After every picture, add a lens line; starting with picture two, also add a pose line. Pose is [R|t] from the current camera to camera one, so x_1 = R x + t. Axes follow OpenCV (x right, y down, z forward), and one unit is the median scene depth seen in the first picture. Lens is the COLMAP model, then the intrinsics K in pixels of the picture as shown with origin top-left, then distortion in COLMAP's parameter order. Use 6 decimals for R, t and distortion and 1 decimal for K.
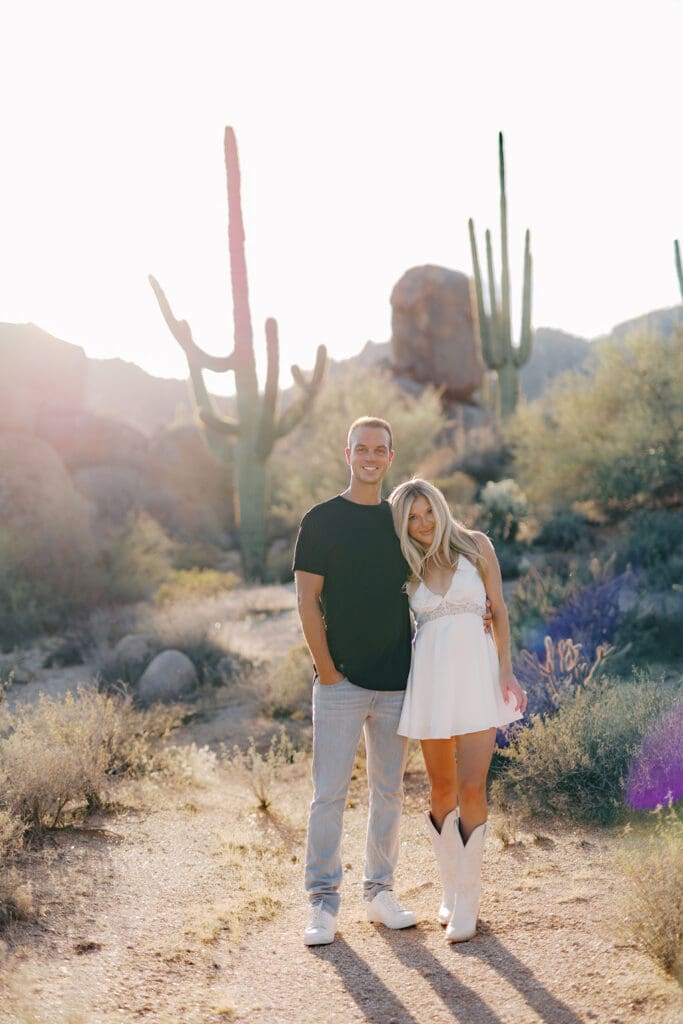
lens RADIAL K [[1610.8, 0, 341.5], [0, 1610.8, 512.0], [0, 0, 1]] dist [0.012329, -0.009983]
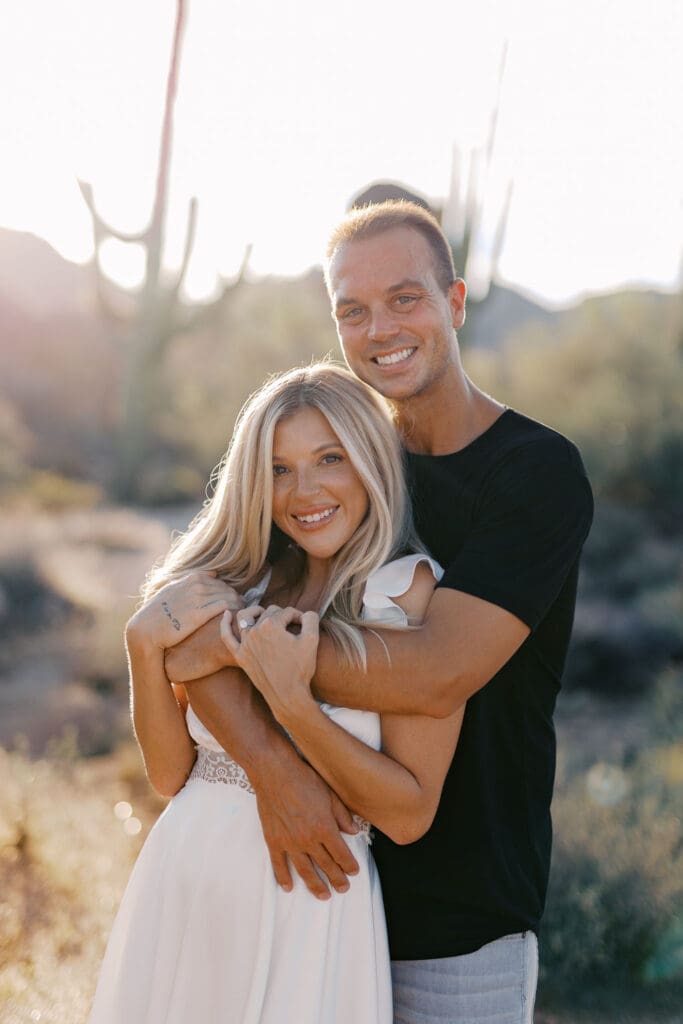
lens RADIAL K [[1610.8, 0, 341.5], [0, 1610.8, 512.0], [0, 0, 1]] dist [0.012329, -0.009983]
pose [[0.982956, 0.173277, 0.061422, 0.011529], [-0.175485, 0.983944, 0.032542, -0.000055], [-0.054797, -0.042766, 0.997581, 0.211509]]
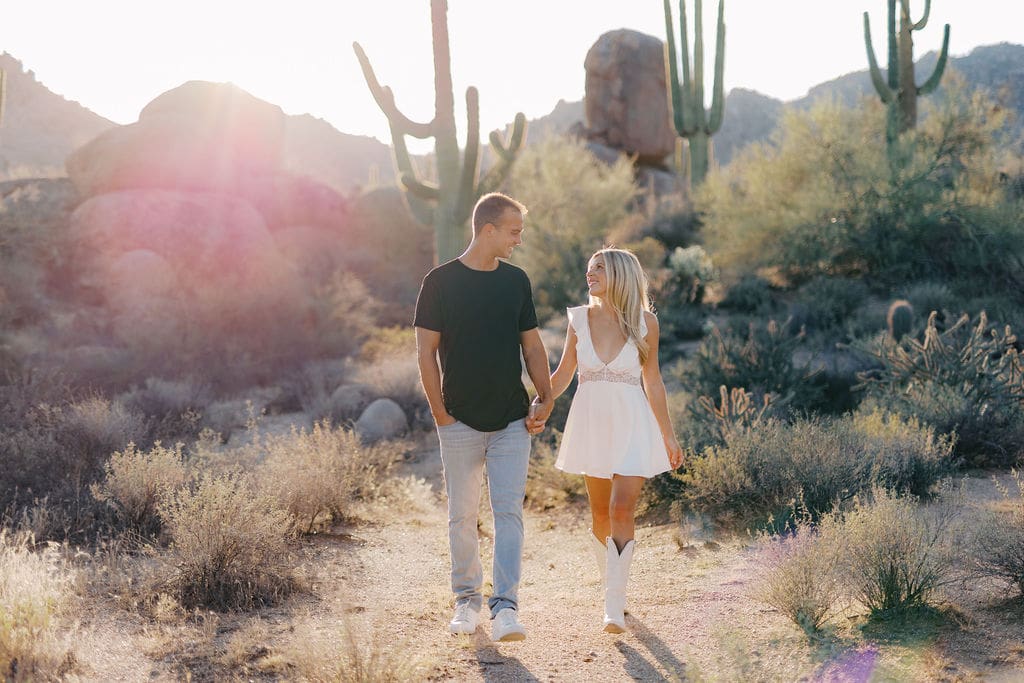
lens RADIAL K [[1610.8, 0, 513.2], [0, 1610.8, 374.2], [0, 0, 1]] dist [0.012329, -0.009983]
pose [[0.999848, 0.014059, -0.010331, -0.004391], [-0.013387, 0.997957, 0.062465, -0.000386], [0.011188, -0.062317, 0.997994, -0.063506]]
